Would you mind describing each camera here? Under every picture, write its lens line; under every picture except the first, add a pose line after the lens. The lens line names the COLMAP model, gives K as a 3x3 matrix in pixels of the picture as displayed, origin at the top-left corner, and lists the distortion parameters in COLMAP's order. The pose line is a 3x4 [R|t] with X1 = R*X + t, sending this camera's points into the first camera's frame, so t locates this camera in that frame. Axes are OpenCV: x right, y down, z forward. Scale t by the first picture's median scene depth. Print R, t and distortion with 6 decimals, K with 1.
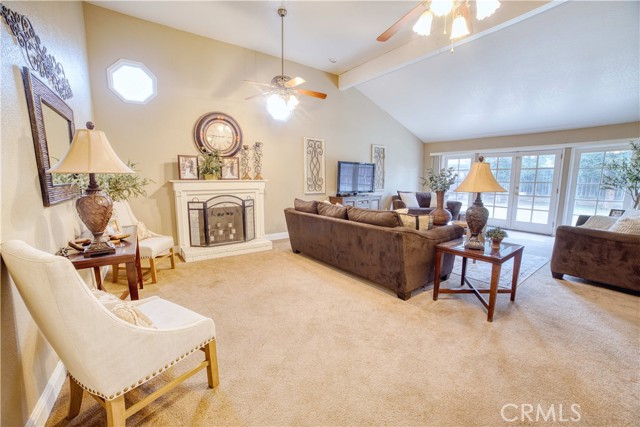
lens RADIAL K [[256.7, 0, 318.1], [0, 256.7, 215.4], [0, 0, 1]] dist [-0.089563, 0.024923]
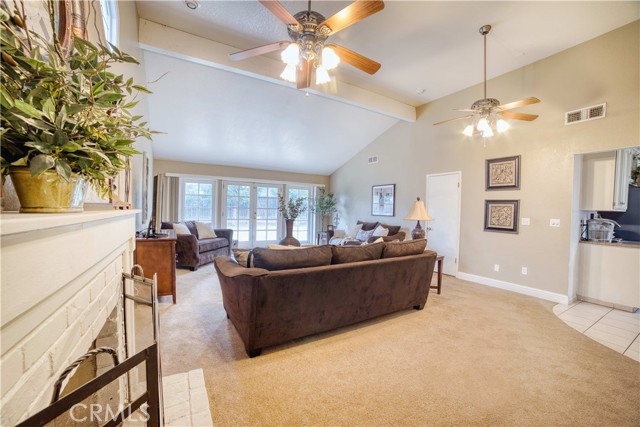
lens RADIAL K [[256.7, 0, 322.5], [0, 256.7, 215.7], [0, 0, 1]] dist [-0.089563, 0.024923]
pose [[0.070972, -0.027347, 0.997103, -0.497713], [0.112579, 0.993457, 0.019233, -0.109967], [-0.991105, 0.110888, 0.073586, 0.735898]]
